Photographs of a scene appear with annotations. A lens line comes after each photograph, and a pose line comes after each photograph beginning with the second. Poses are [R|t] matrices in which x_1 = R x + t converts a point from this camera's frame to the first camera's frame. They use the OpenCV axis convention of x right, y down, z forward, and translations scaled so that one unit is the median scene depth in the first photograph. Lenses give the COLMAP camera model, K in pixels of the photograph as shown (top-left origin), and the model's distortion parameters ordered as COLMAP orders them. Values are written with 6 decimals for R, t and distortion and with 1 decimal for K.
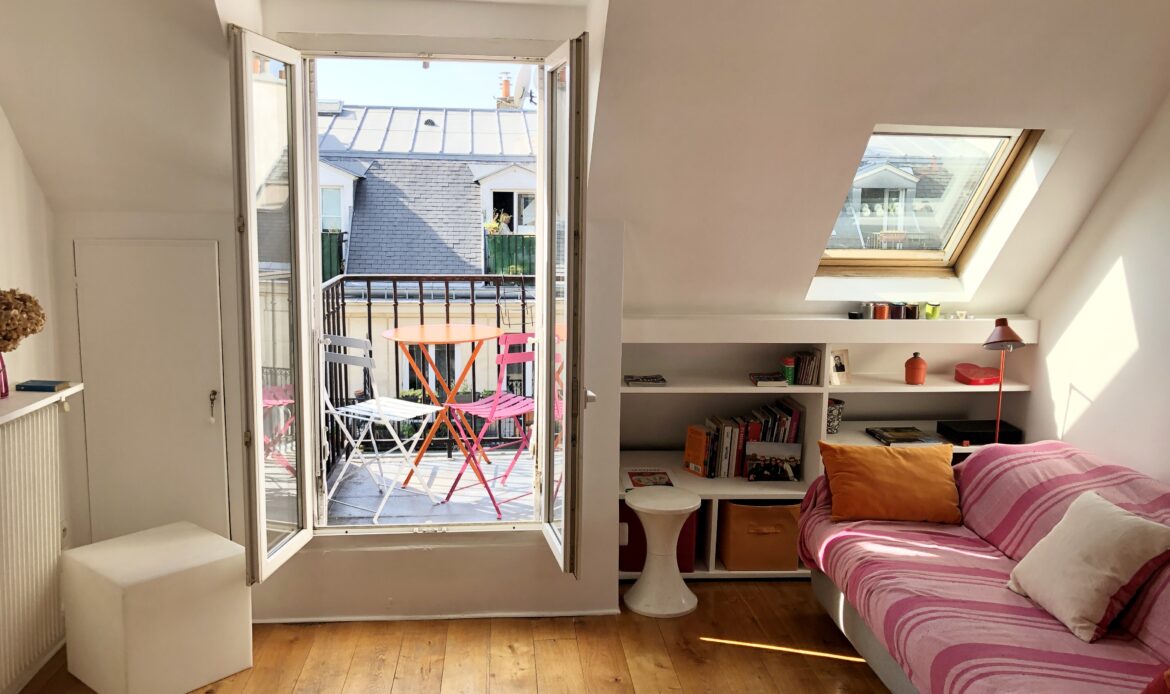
lens RADIAL K [[978.6, 0, 589.2], [0, 978.6, 337.9], [0, 0, 1]] dist [0.029344, -0.020149]
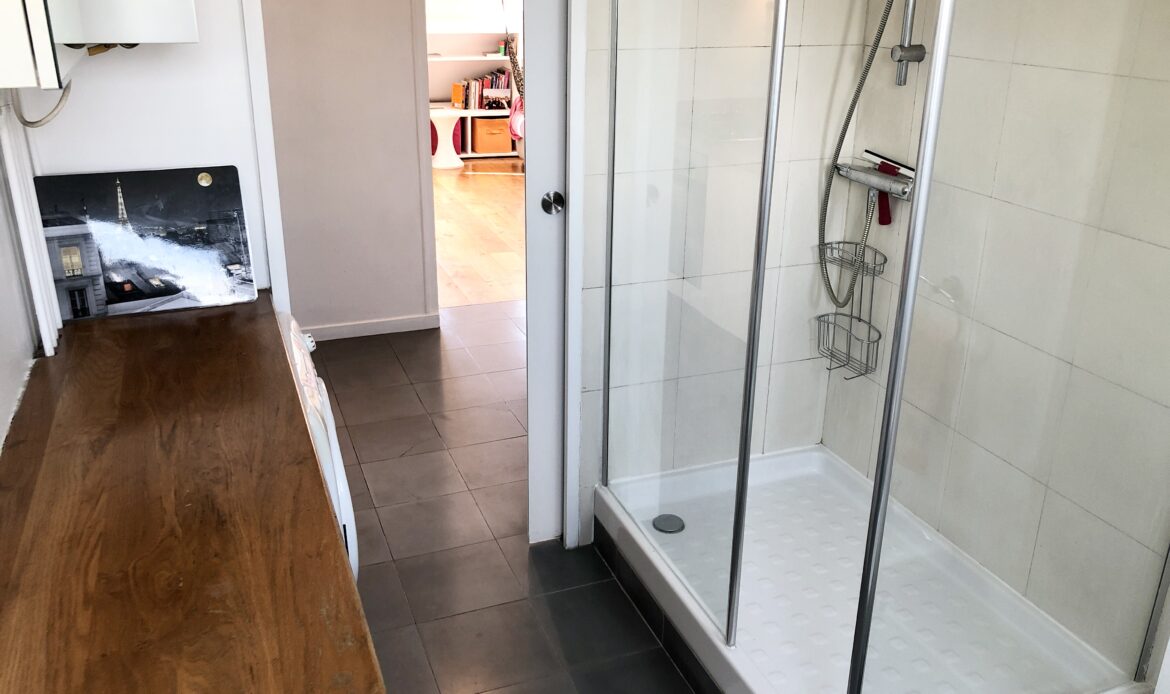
lens RADIAL K [[978.6, 0, 583.0], [0, 978.6, 388.9], [0, 0, 1]] dist [0.029344, -0.020149]
pose [[0.966342, -0.100853, 0.236668, -0.177704], [0.033896, 0.961847, 0.271480, 0.162482], [-0.255019, -0.254321, 0.932891, -1.075032]]
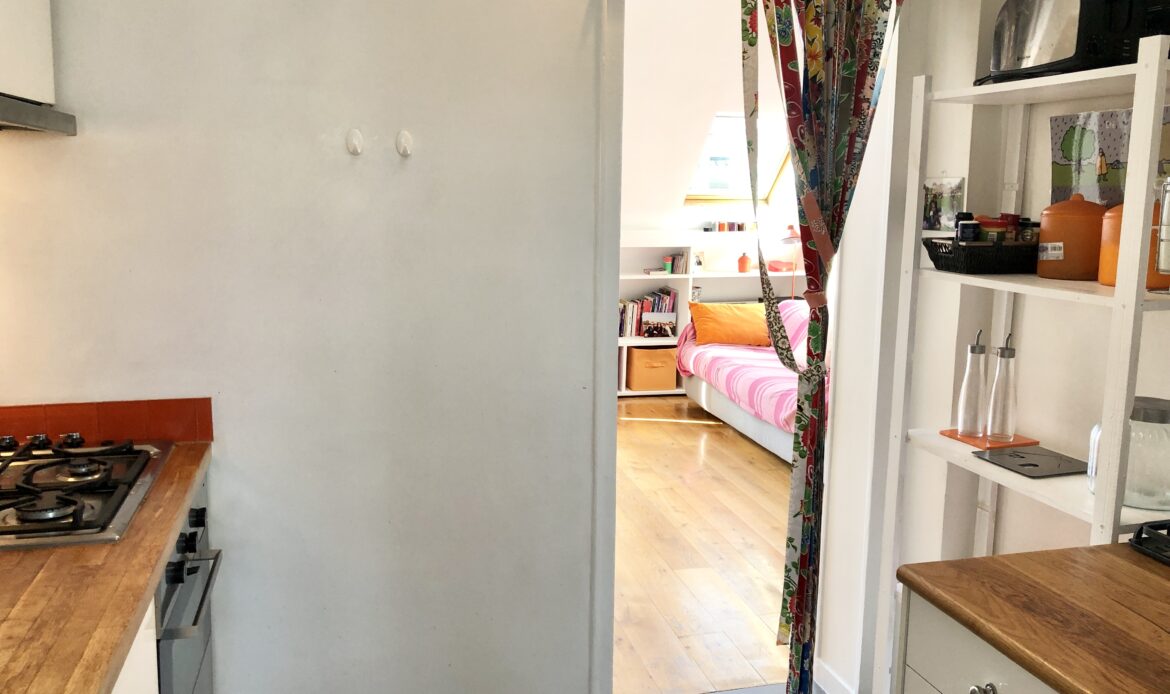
lens RADIAL K [[978.6, 0, 578.4], [0, 978.6, 348.3], [0, 0, 1]] dist [0.029344, -0.020149]
pose [[0.990751, -0.028201, 0.132727, -0.157815], [0.024643, 0.999294, 0.028372, 0.120126], [-0.133434, -0.024839, 0.990746, -0.570346]]
